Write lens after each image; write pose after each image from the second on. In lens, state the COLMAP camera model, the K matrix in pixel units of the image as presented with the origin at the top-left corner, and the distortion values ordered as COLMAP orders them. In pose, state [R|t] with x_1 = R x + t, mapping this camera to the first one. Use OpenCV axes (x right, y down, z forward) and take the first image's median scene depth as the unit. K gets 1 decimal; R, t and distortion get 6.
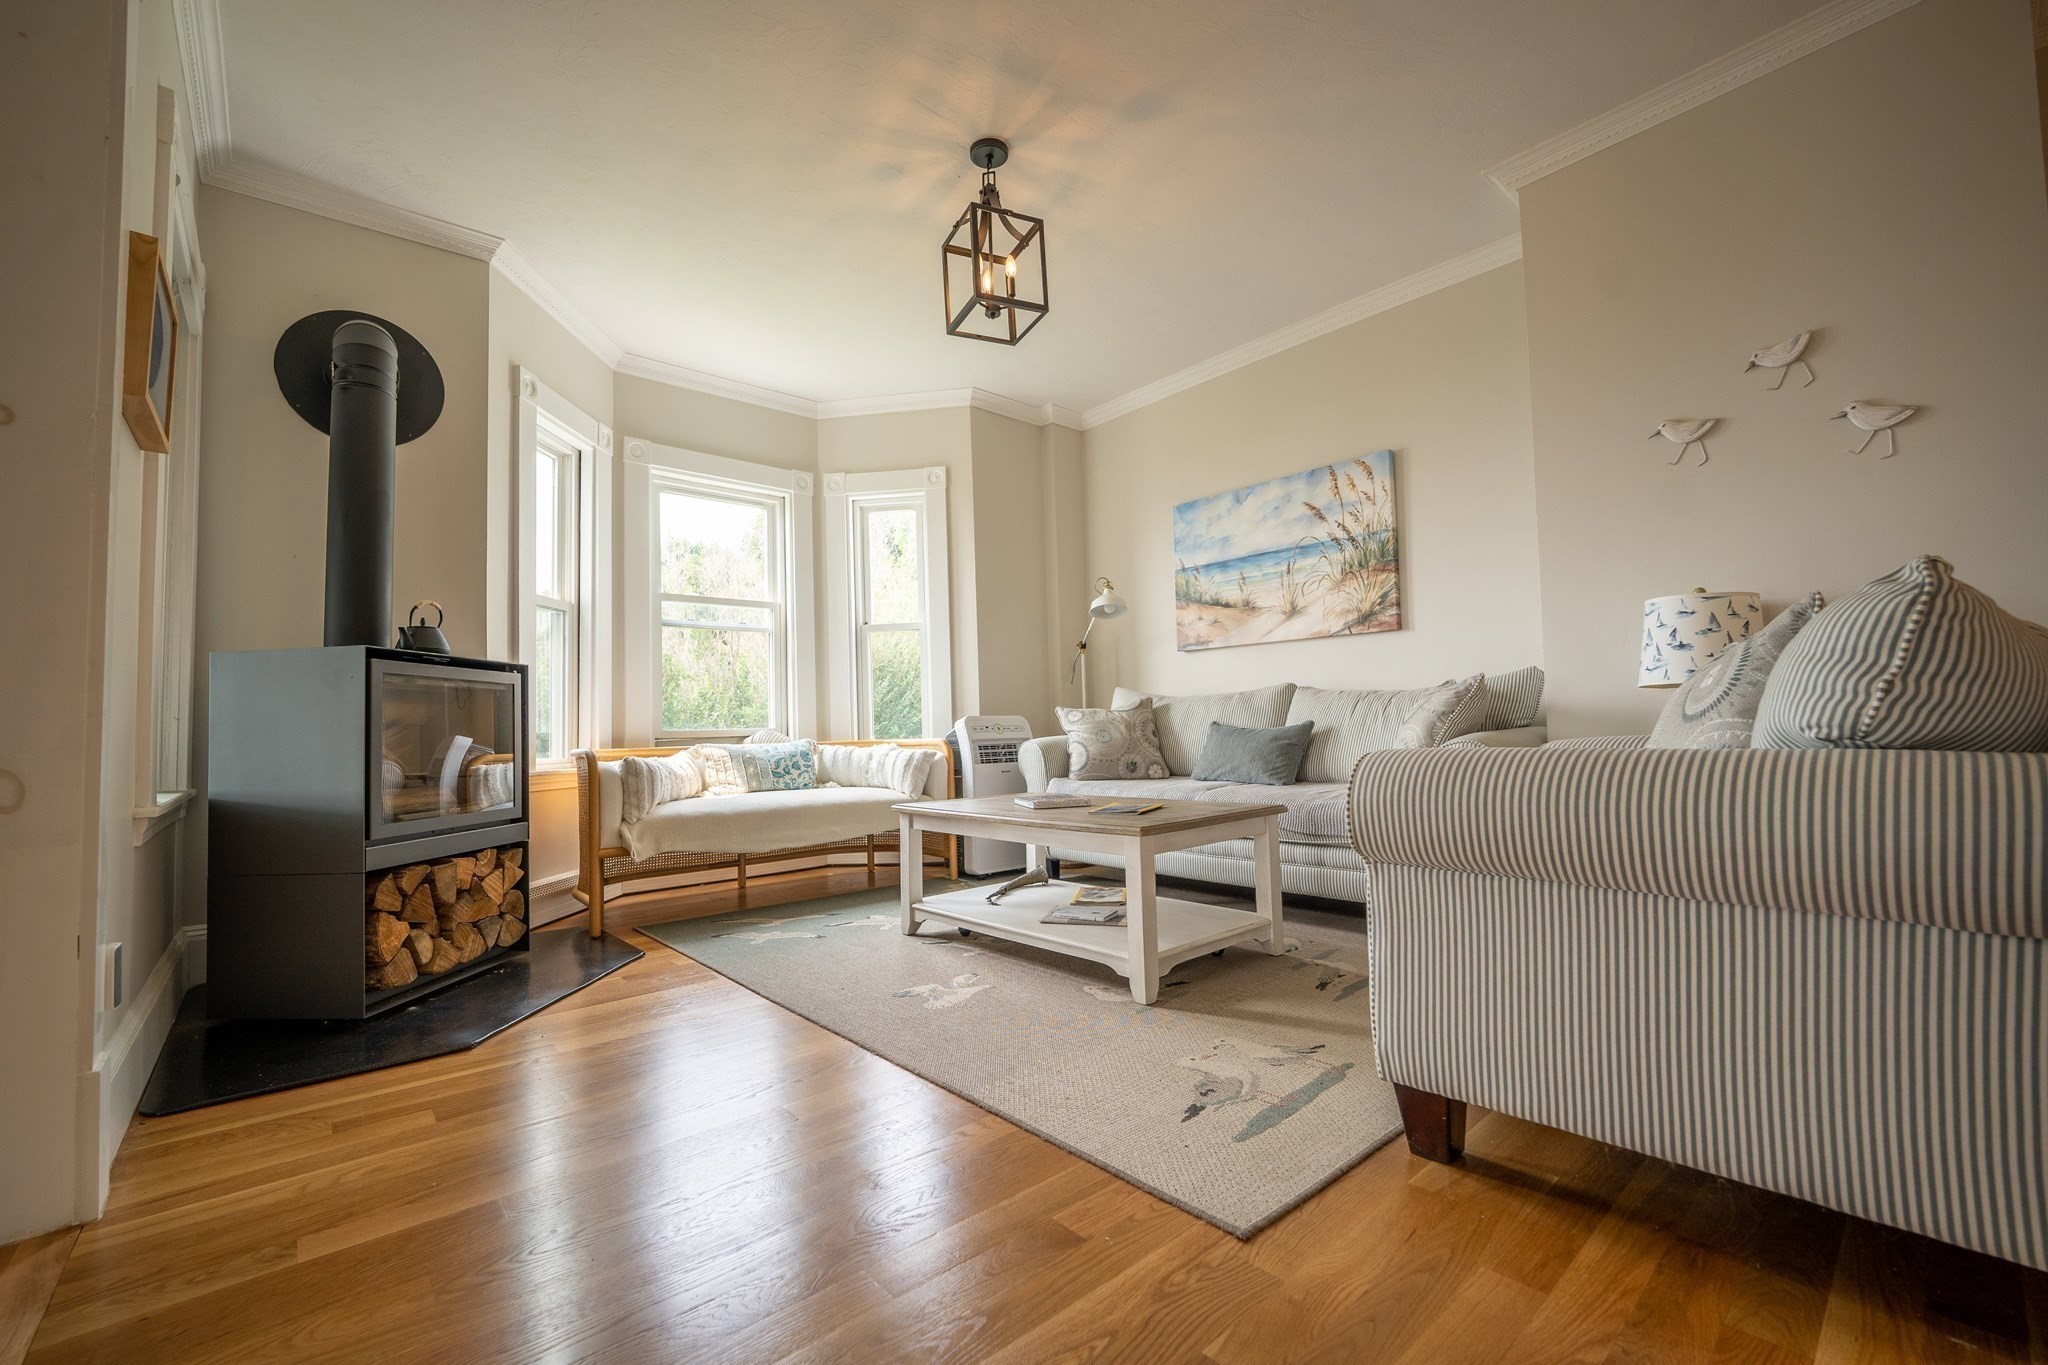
lens RADIAL K [[834.5, 0, 1031.1], [0, 834.5, 692.2], [0, 0, 1]] dist [-0.009653, -0.000978]
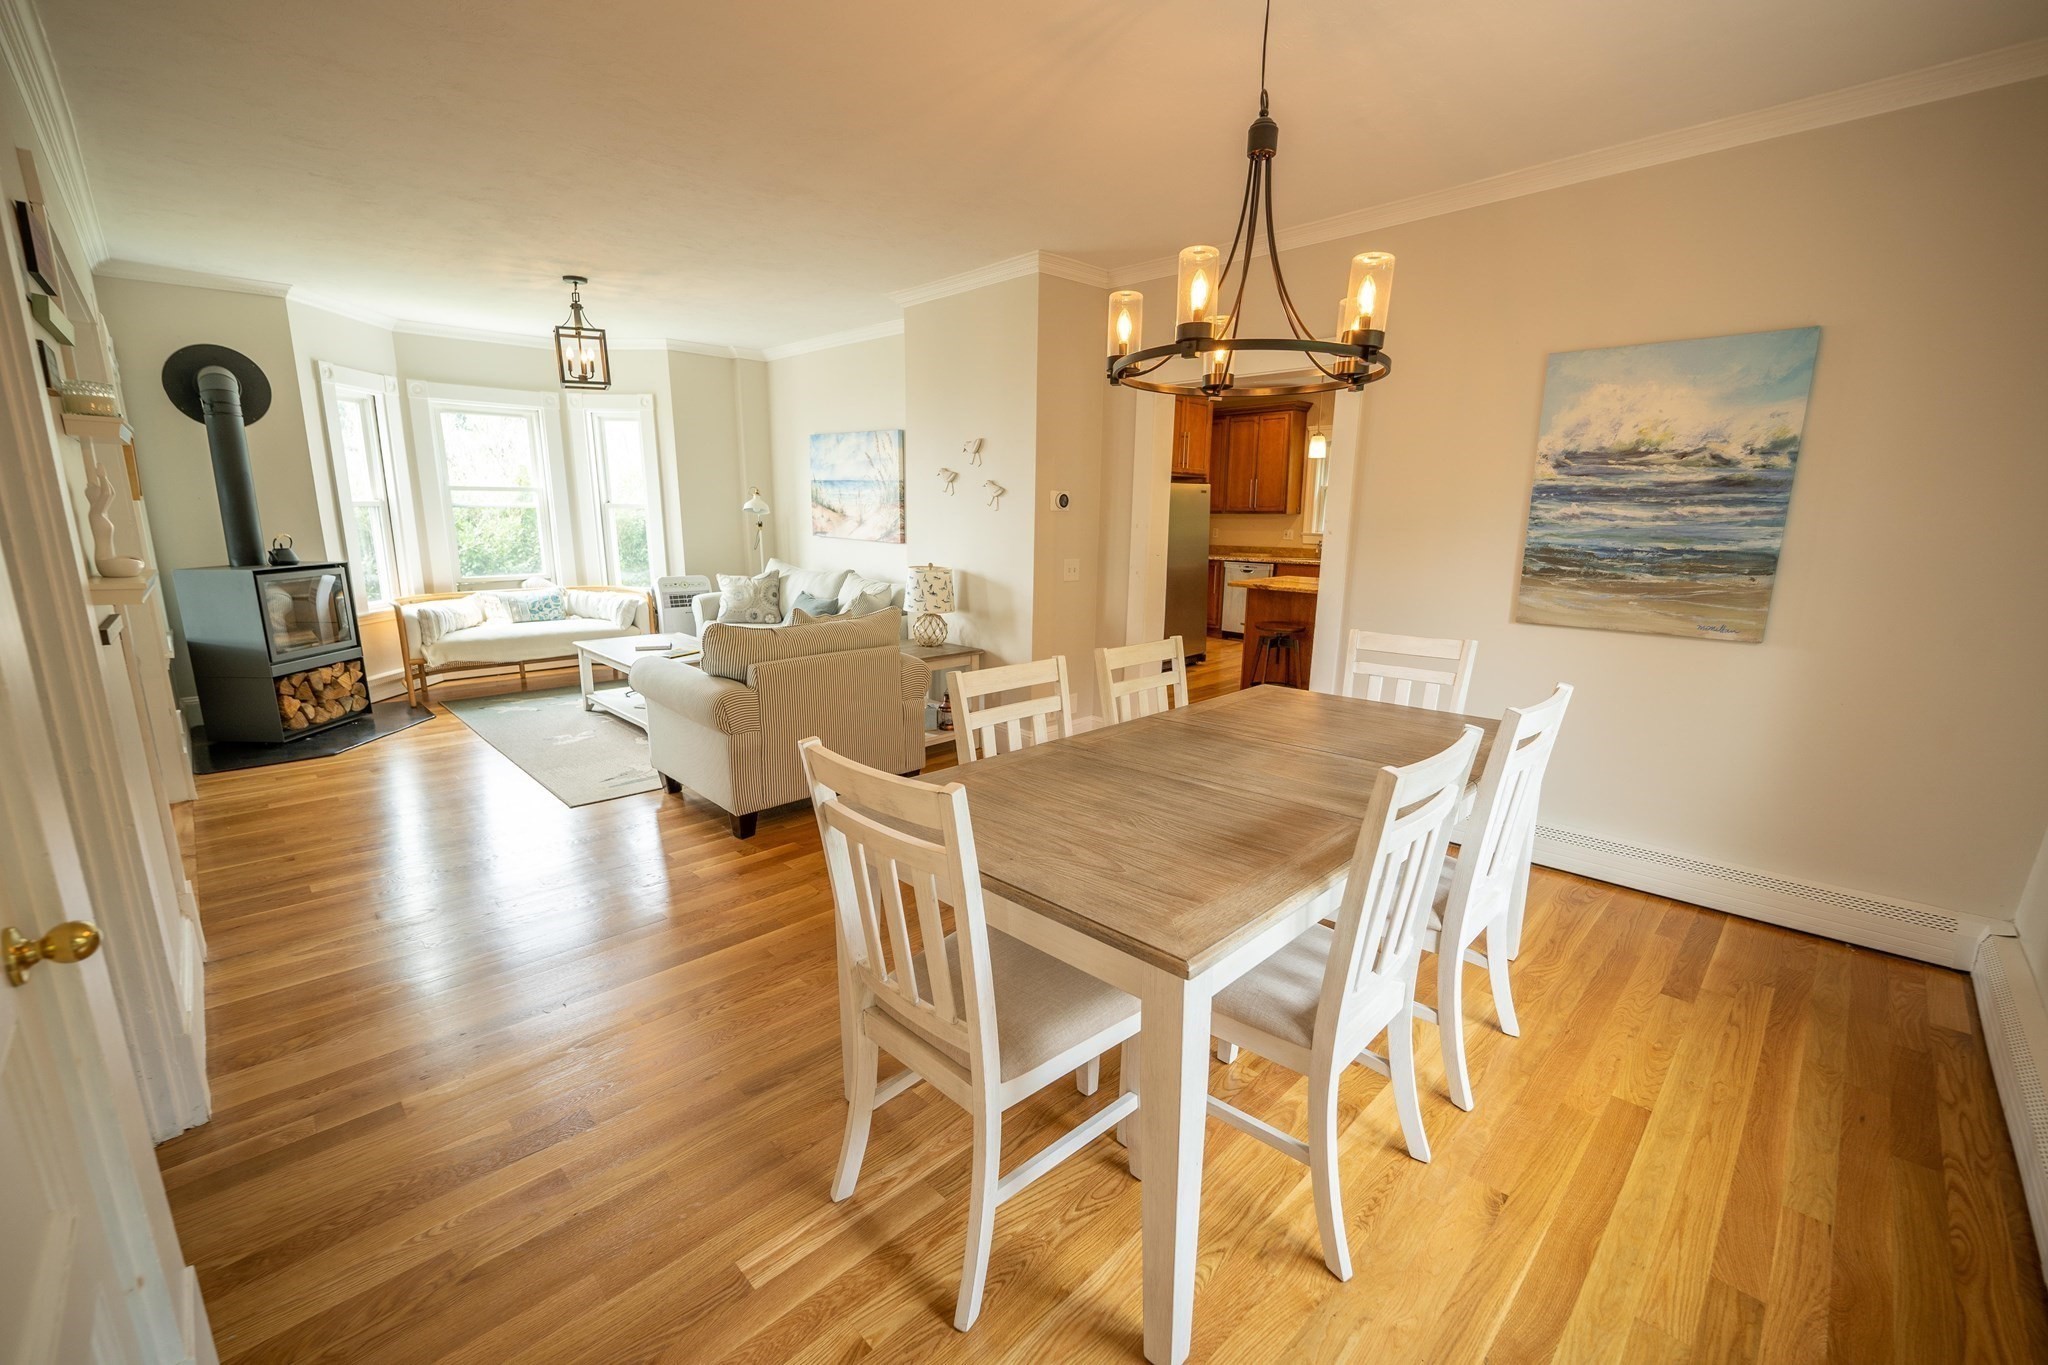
lens RADIAL K [[834.5, 0, 1034.5], [0, 834.5, 695.5], [0, 0, 1]] dist [-0.009653, -0.000978]
pose [[0.996930, 0.032576, 0.071197, 0.575836], [-0.050472, 0.962566, 0.266307, -0.231895], [-0.059856, -0.269083, 0.961255, -0.676965]]
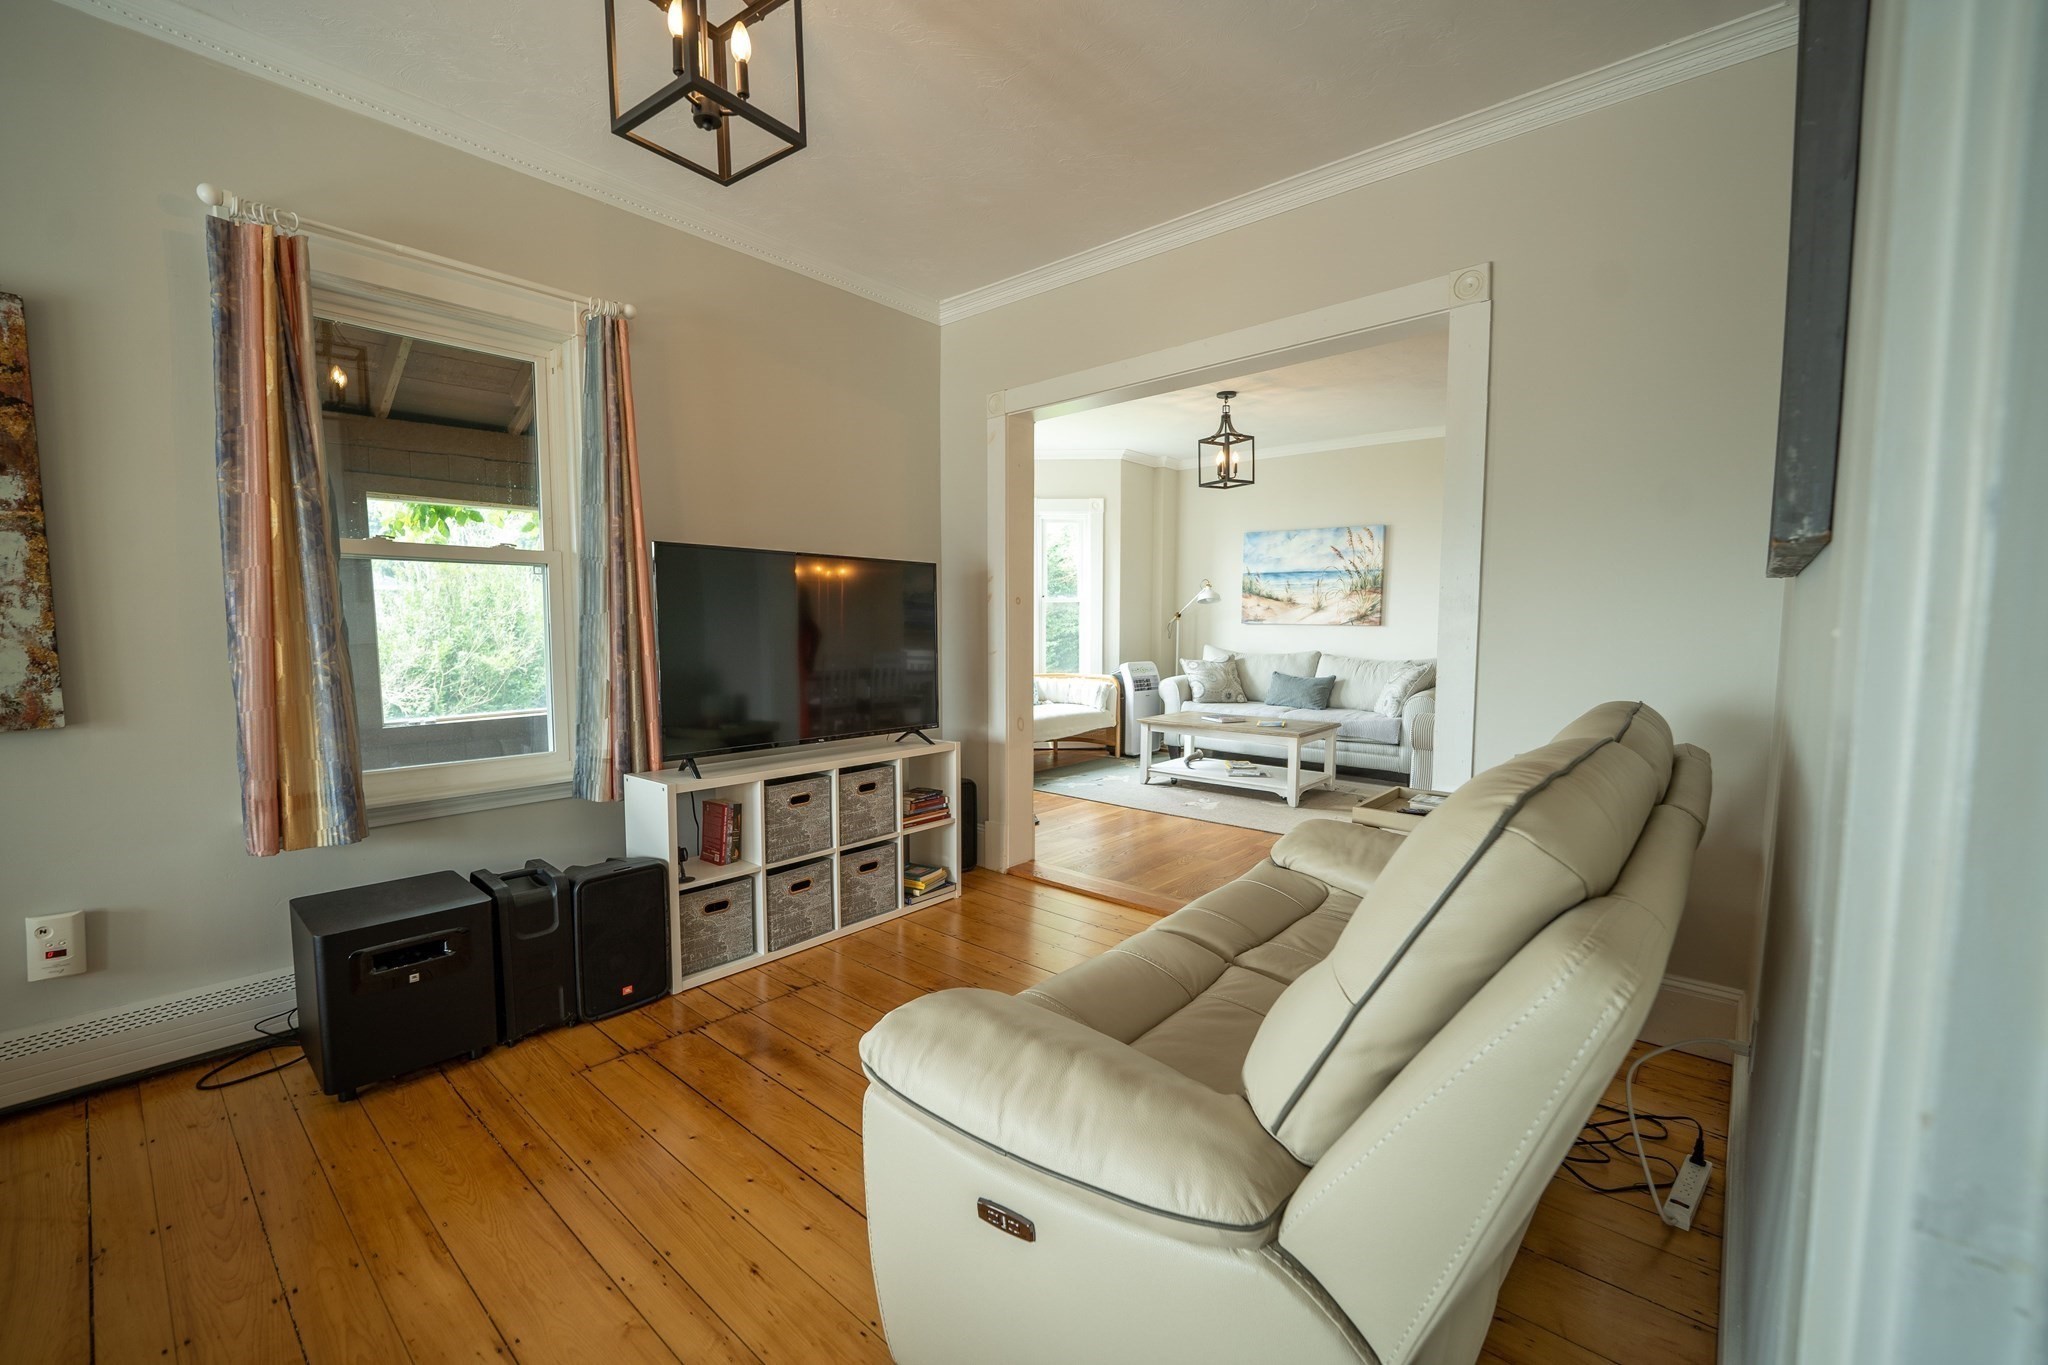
lens RADIAL K [[834.5, 0, 1030.5], [0, 834.5, 691.3], [0, 0, 1]] dist [-0.009653, -0.000978]
pose [[0.991131, 0.019356, 0.131469, -0.540128], [-0.036445, 0.990993, 0.128859, -0.135456], [-0.127791, -0.132507, 0.982910, -0.697335]]
